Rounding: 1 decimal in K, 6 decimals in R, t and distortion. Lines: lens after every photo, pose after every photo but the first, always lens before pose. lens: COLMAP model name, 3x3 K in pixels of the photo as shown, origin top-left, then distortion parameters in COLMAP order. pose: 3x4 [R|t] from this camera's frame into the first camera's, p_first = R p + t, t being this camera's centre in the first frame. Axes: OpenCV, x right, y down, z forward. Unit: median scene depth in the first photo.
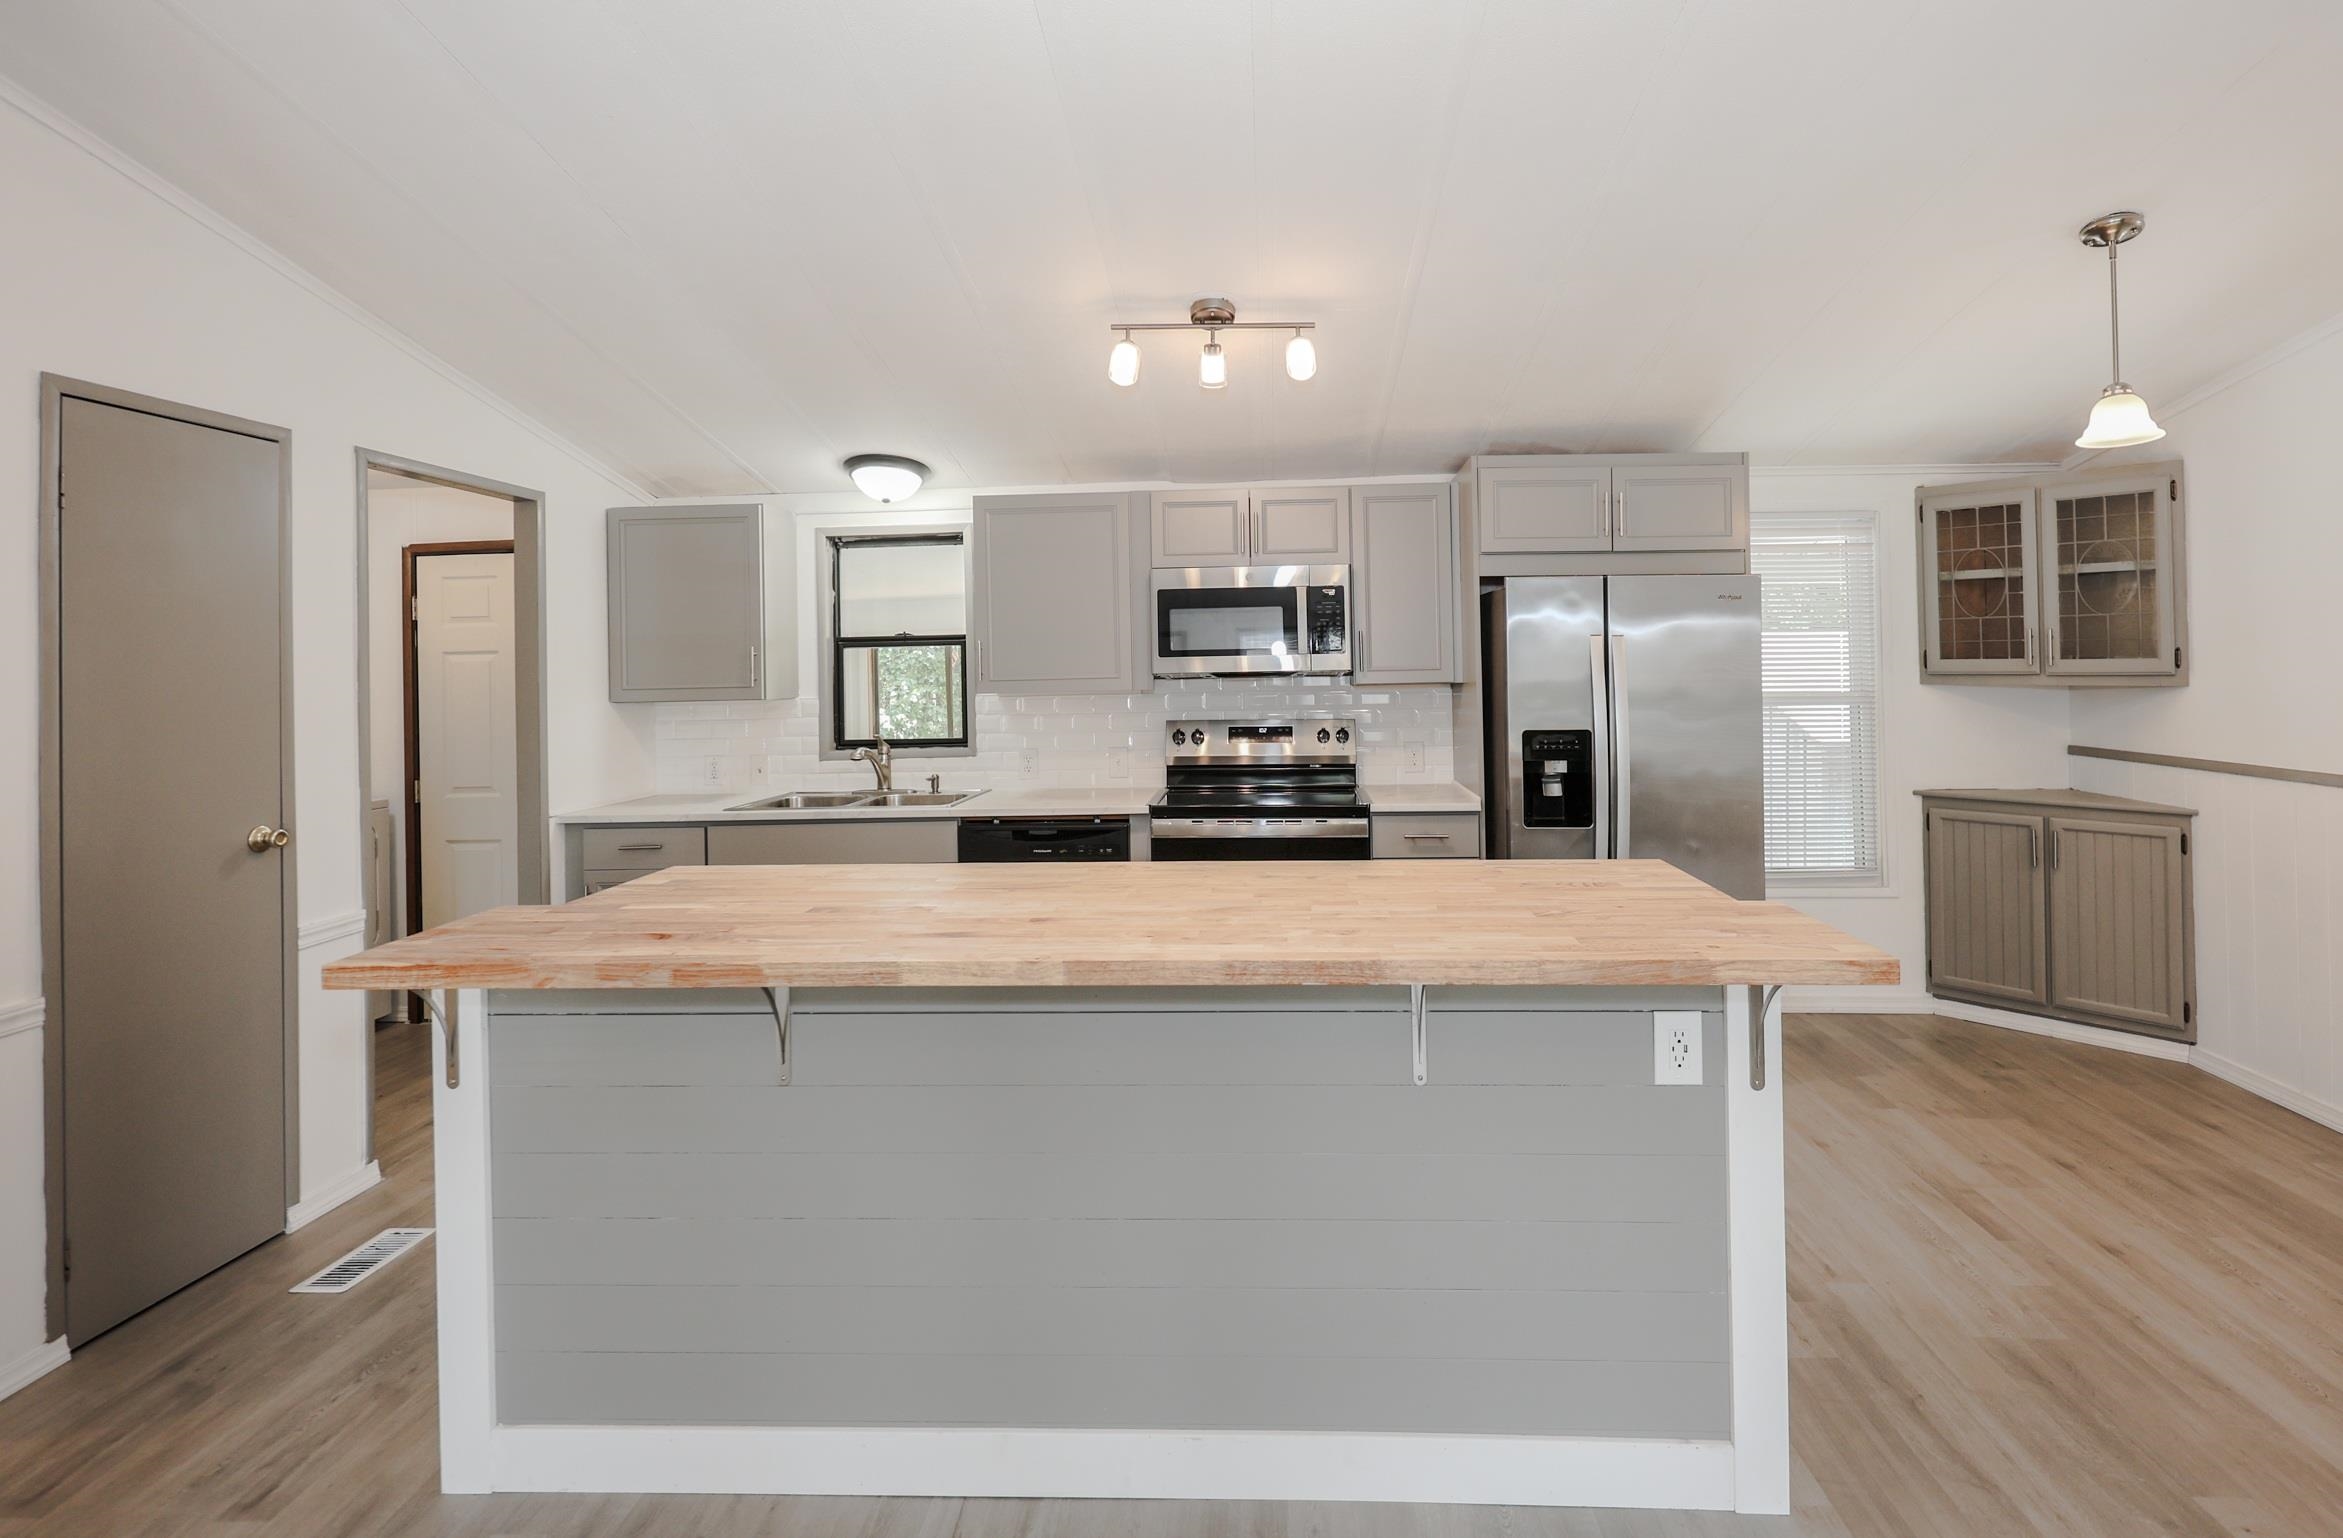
lens RADIAL K [[1098.7, 0, 1236.2], [0, 1098.7, 649.2], [0, 0, 1]] dist [0.005202, 0.000316]
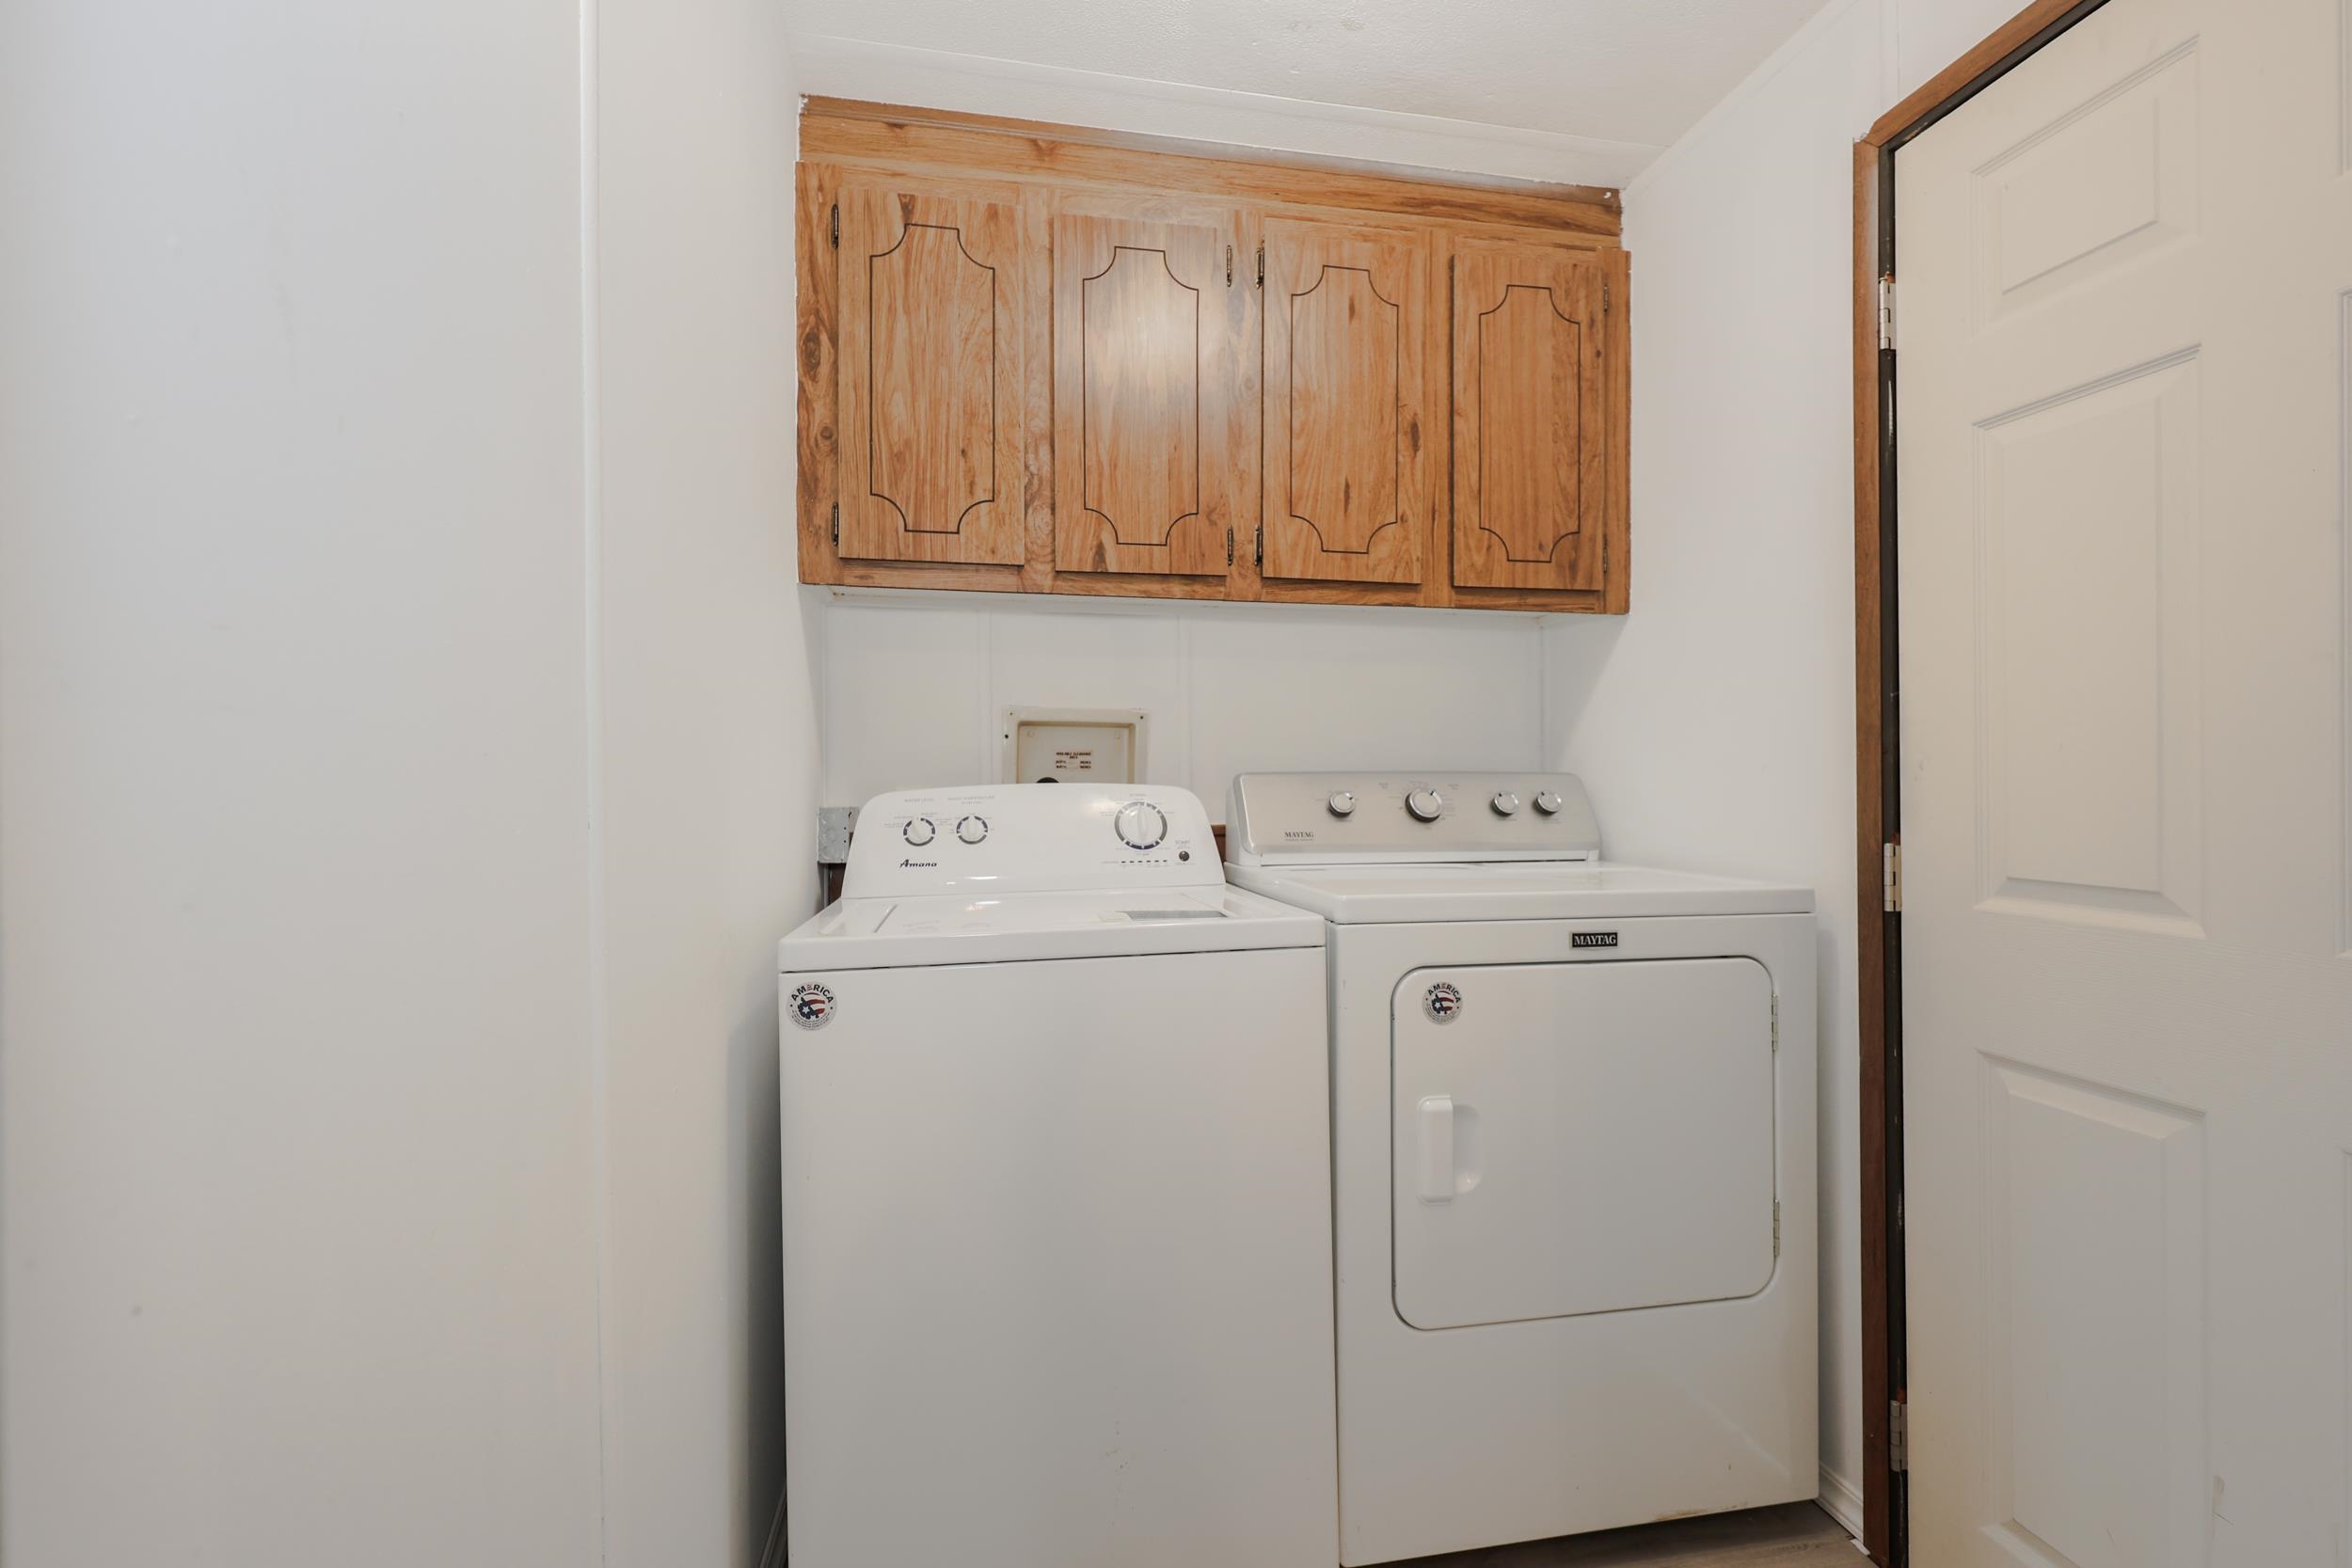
lens RADIAL K [[995.5, 0, 1167.3], [0, 995.5, 796.1], [0, 0, 1]] dist [0.000385, 0.000004]
pose [[0.222355, 0.034553, -0.974353, -0.568098], [0.020705, 0.998979, 0.040151, 0.099848], [0.974746, -0.029102, 0.221413, 0.818933]]
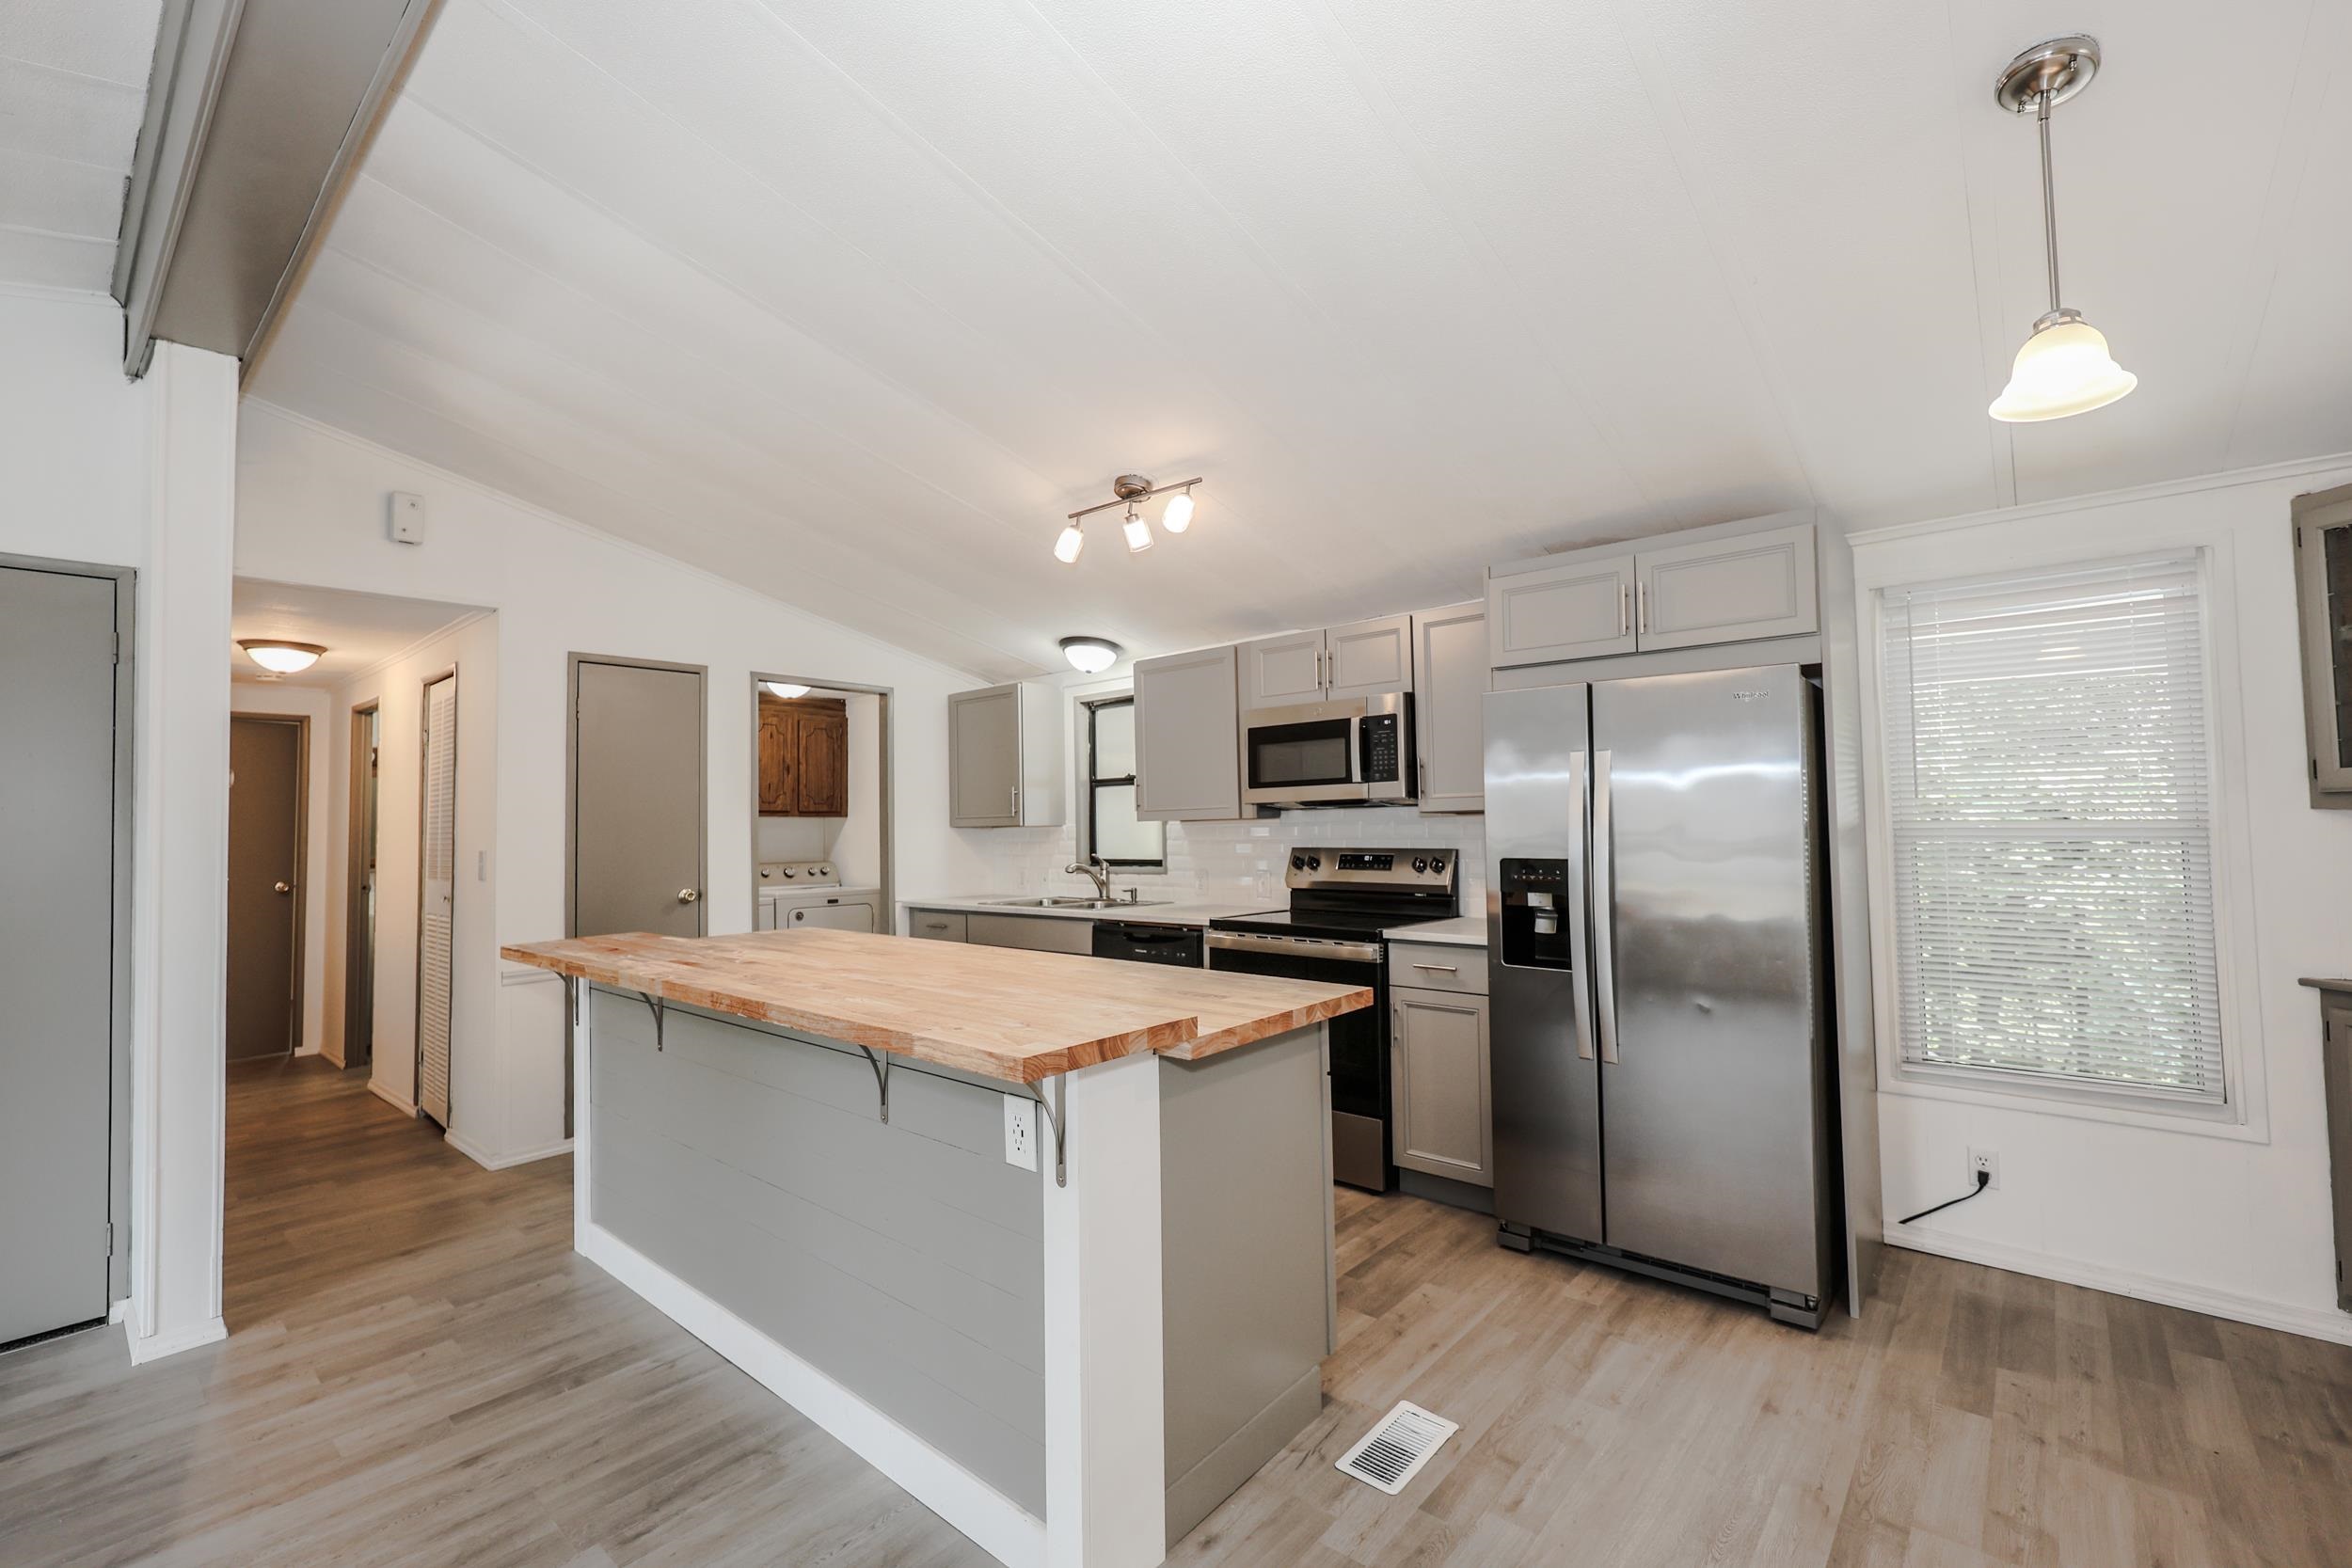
lens RADIAL K [[1006.2, 0, 1164.3], [0, 1006.2, 783.9], [0, 0, 1]] dist [0.001978, 0.000257]
pose [[0.774025, -0.022951, -0.632739, 0.517650], [0.013441, 0.999713, -0.019819, 0.021890], [0.633012, 0.006836, 0.774112, 0.154914]]
